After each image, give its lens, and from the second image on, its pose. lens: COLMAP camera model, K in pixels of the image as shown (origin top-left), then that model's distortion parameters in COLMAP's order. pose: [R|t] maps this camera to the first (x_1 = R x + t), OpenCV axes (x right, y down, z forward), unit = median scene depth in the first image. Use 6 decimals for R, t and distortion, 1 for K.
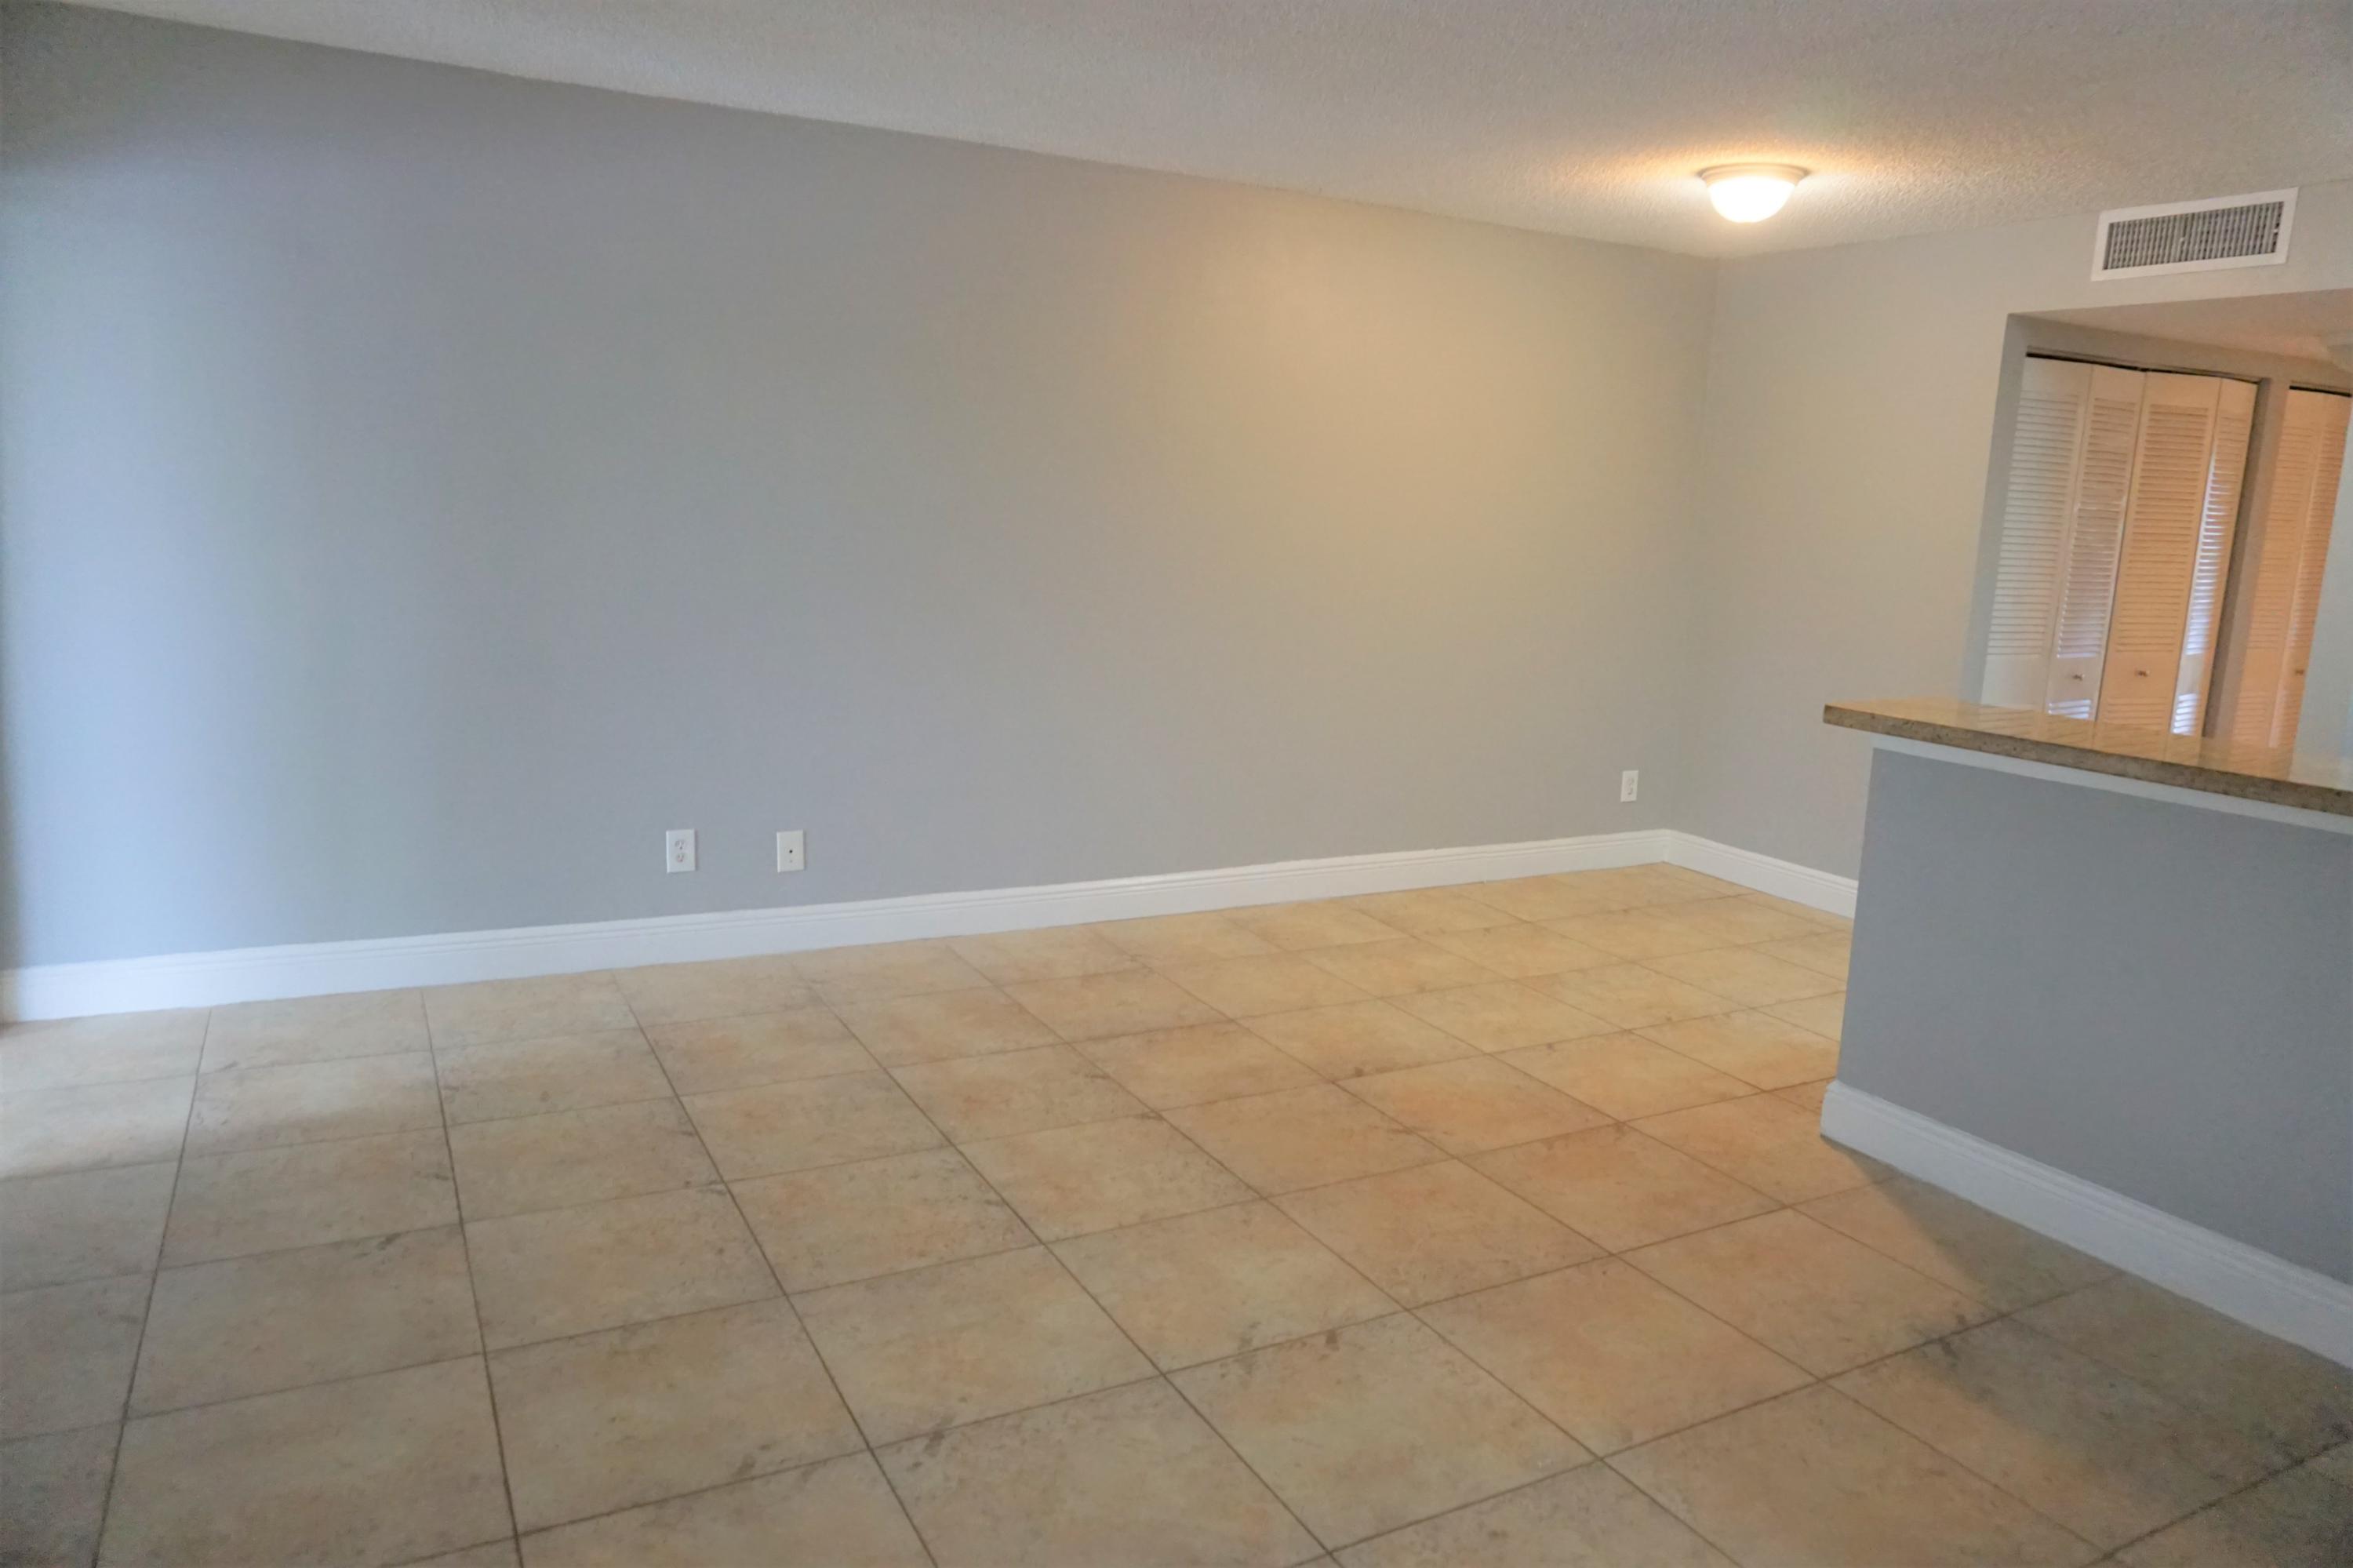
lens RADIAL K [[1583.7, 0, 1160.8], [0, 1583.7, 780.5], [0, 0, 1]] dist [-0.038977, 0.043885]
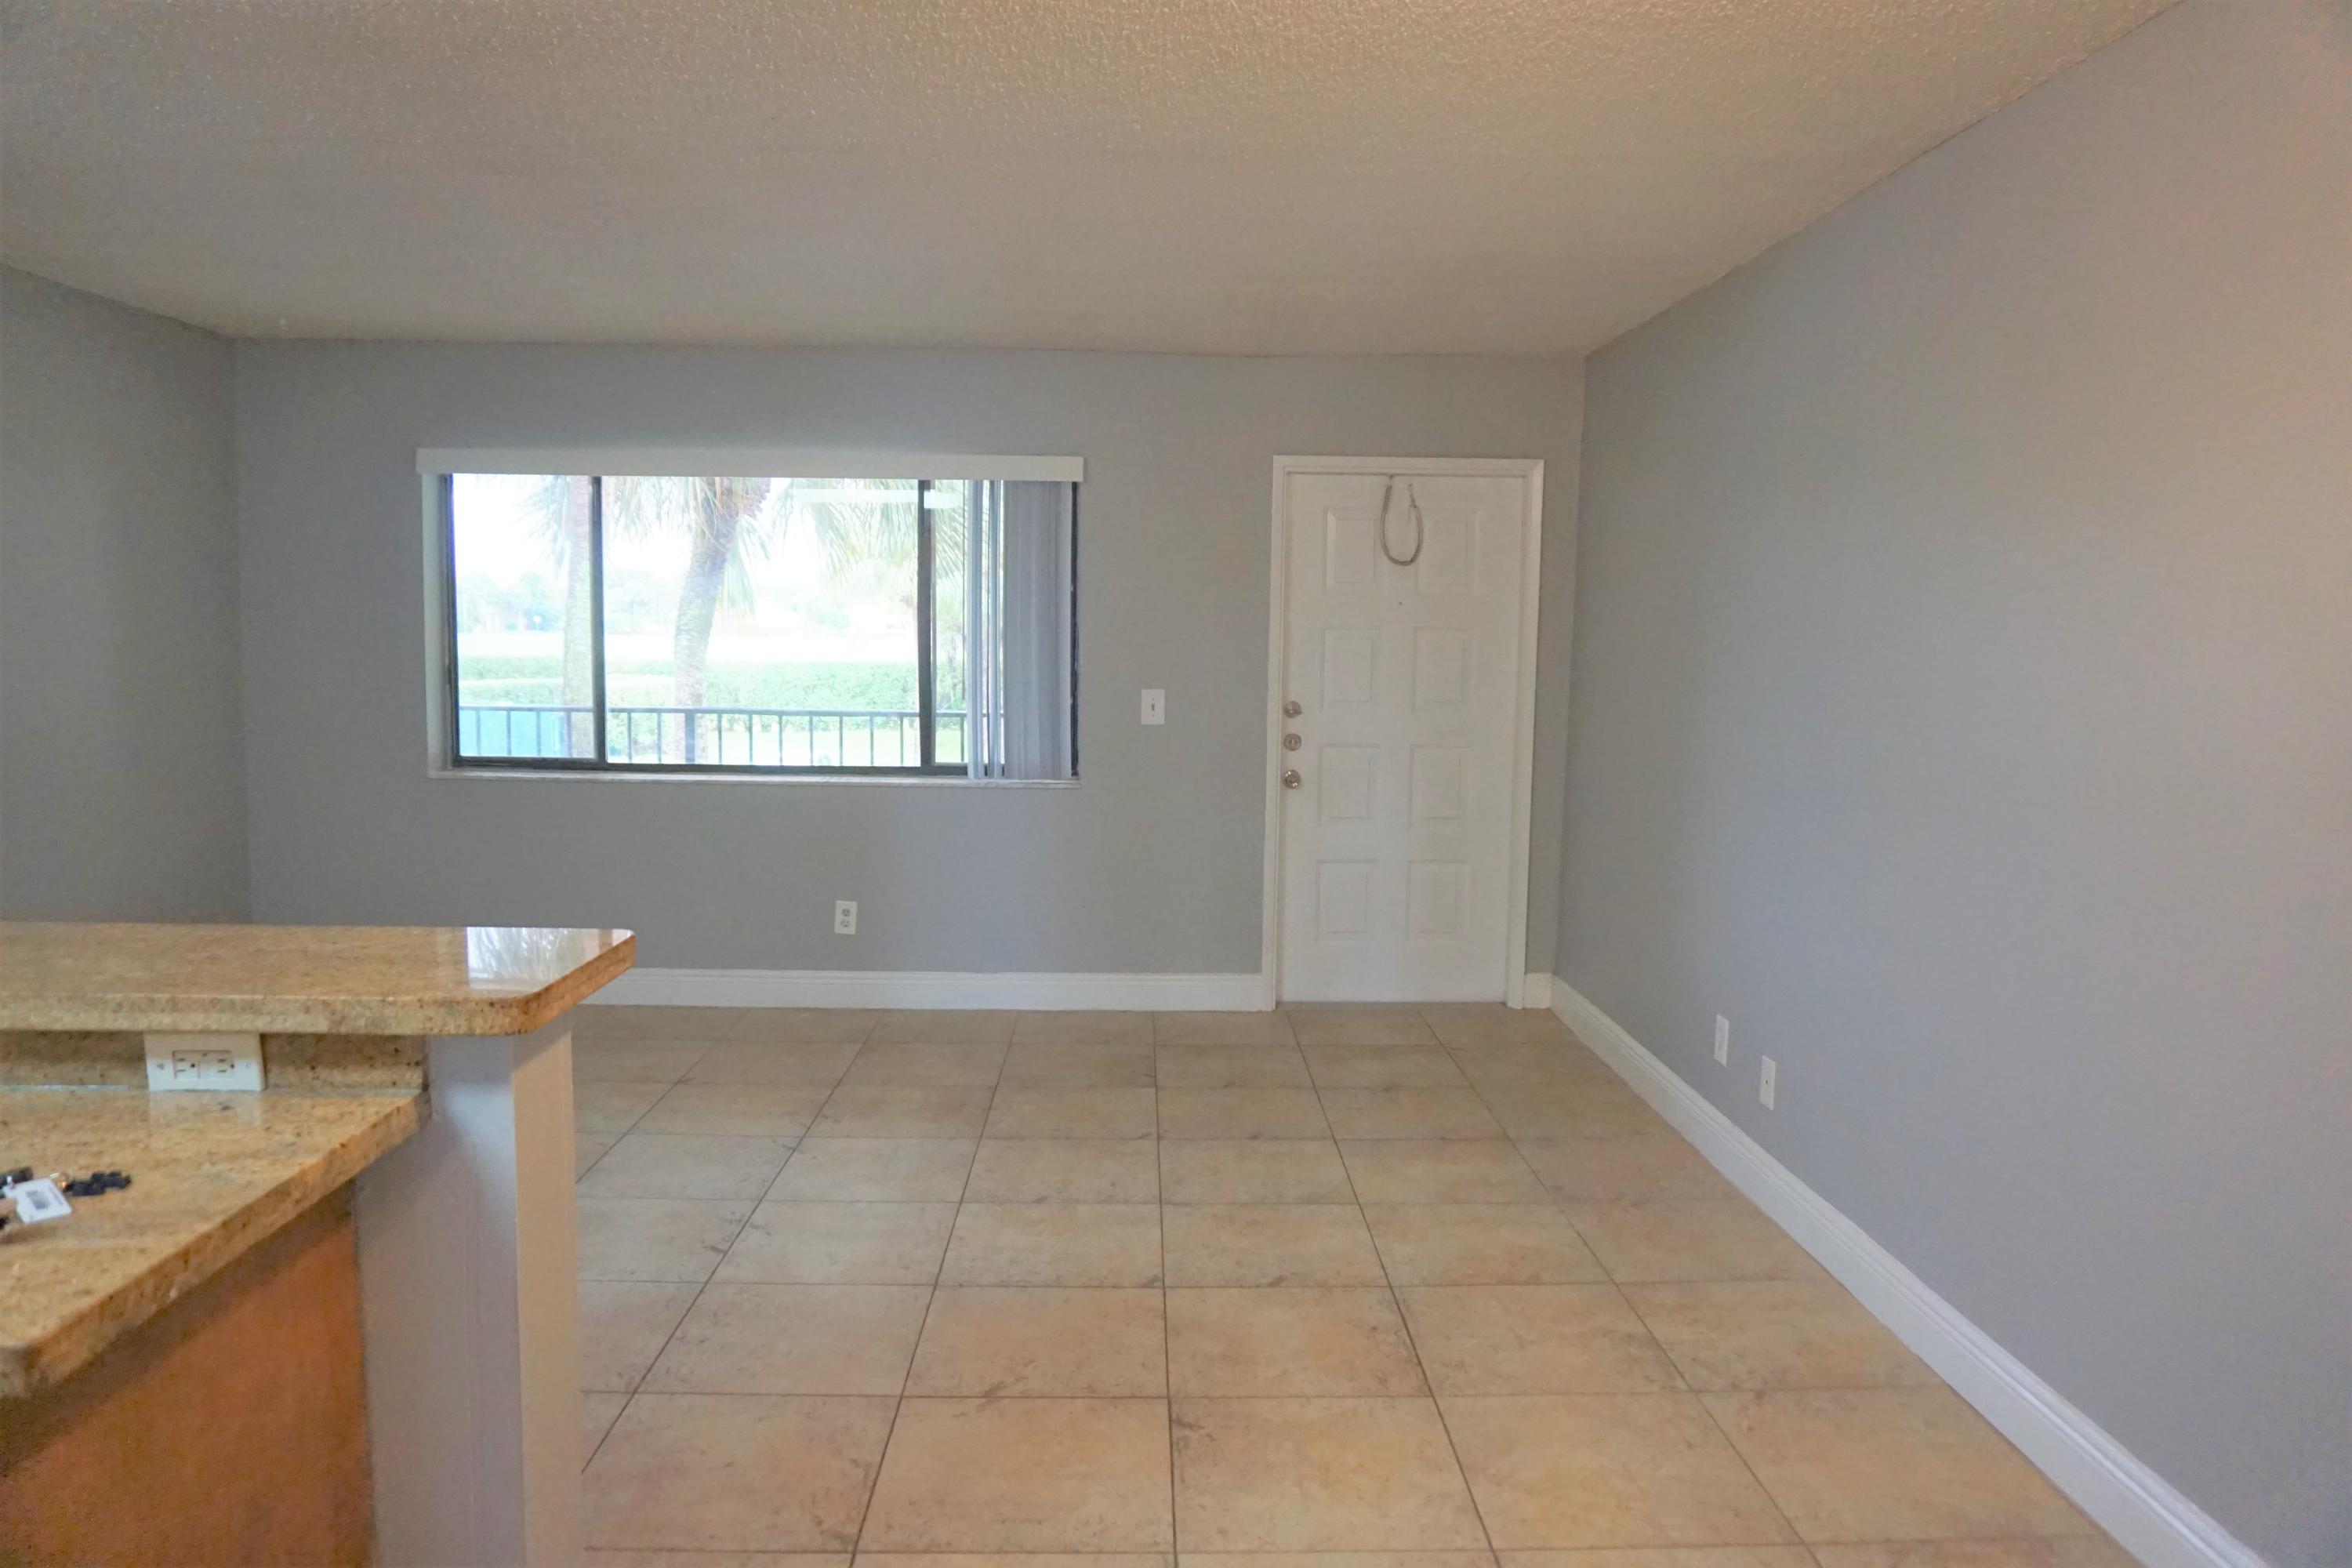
lens RADIAL K [[1583.0, 0, 1160.3], [0, 1583.0, 780.5], [0, 0, 1]] dist [-0.038977, 0.043885]
pose [[-0.461826, 0.041160, -0.886015, 0.811286], [-0.184026, 0.972739, 0.141111, -0.210678], [0.867670, 0.228219, -0.441662, 1.352520]]
